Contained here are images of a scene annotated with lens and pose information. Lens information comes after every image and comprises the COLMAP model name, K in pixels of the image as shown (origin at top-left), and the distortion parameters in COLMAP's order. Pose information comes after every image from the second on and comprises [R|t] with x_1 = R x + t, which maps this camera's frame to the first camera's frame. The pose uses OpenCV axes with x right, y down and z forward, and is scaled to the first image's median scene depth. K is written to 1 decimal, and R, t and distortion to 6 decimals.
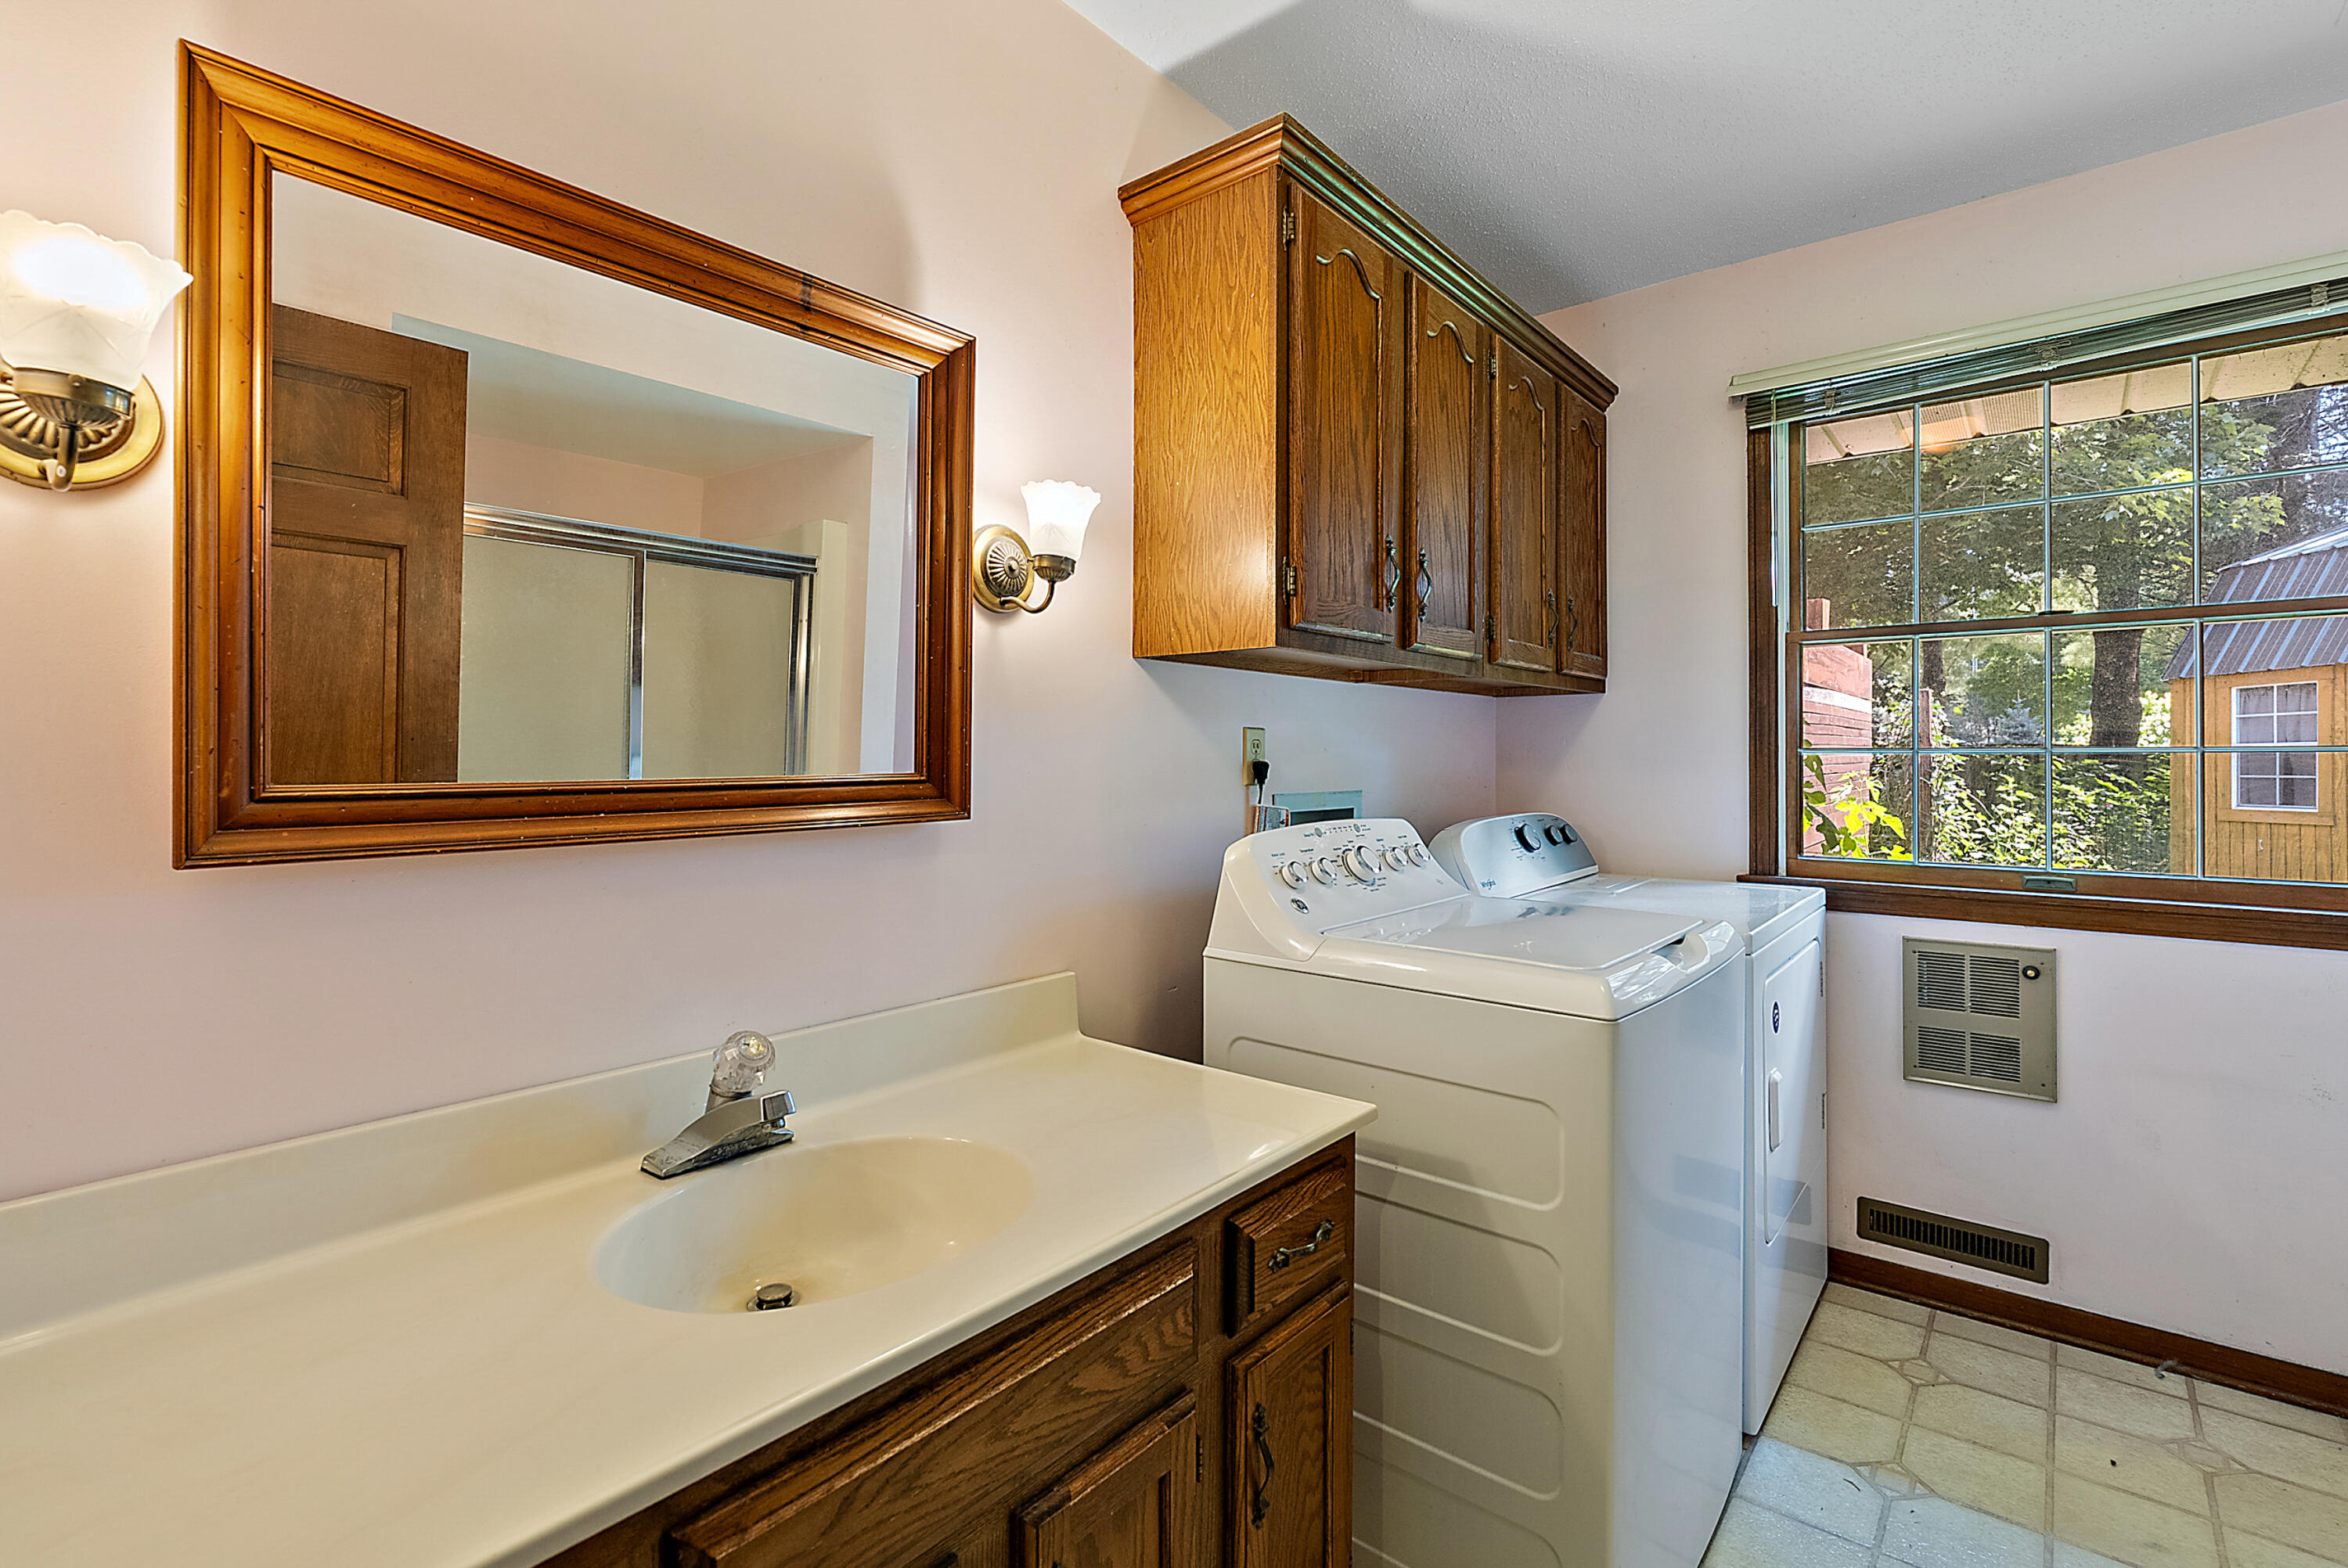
lens RADIAL K [[1058.1, 0, 1171.9], [0, 1058.1, 764.7], [0, 0, 1]] dist [-0.005590, 0.001569]
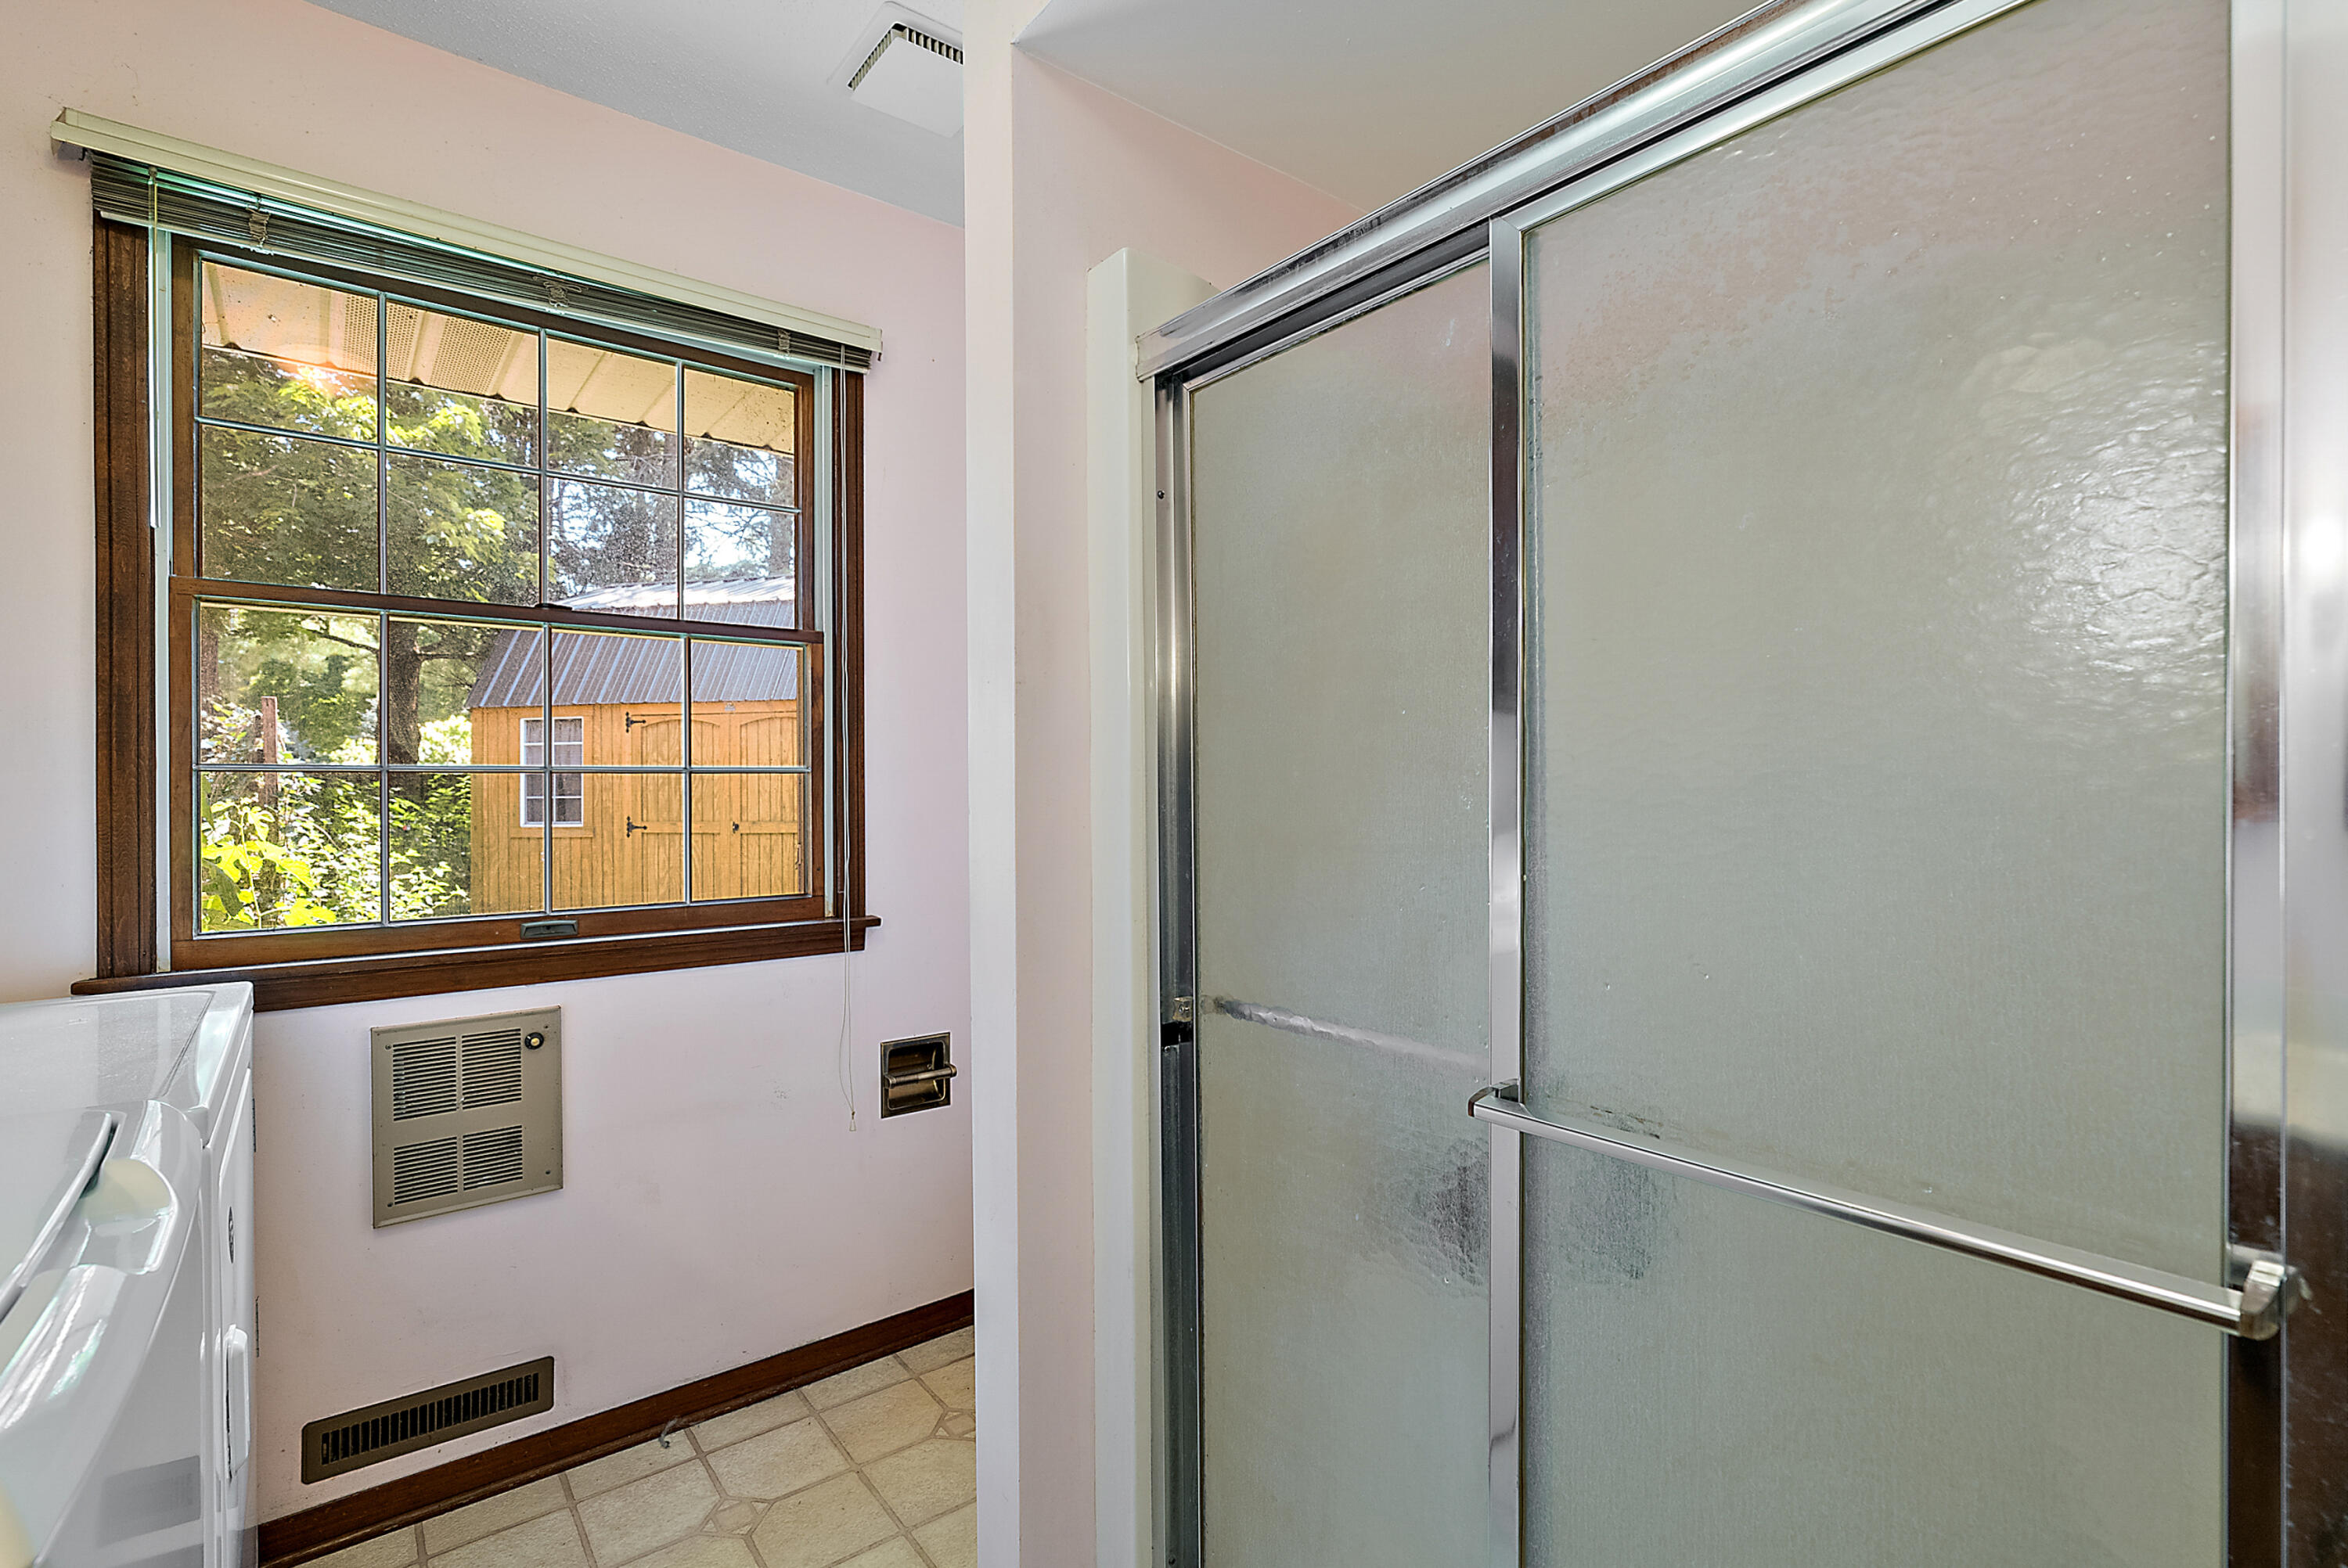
lens RADIAL K [[1058.1, 0, 1163.6], [0, 1058.1, 780.4], [0, 0, 1]] dist [-0.005590, 0.001569]
pose [[0.190126, 0.000756, 0.981759, 0.091532], [0.007186, 0.999972, -0.002162, -0.000231], [-0.981733, 0.007466, 0.190115, 0.329163]]
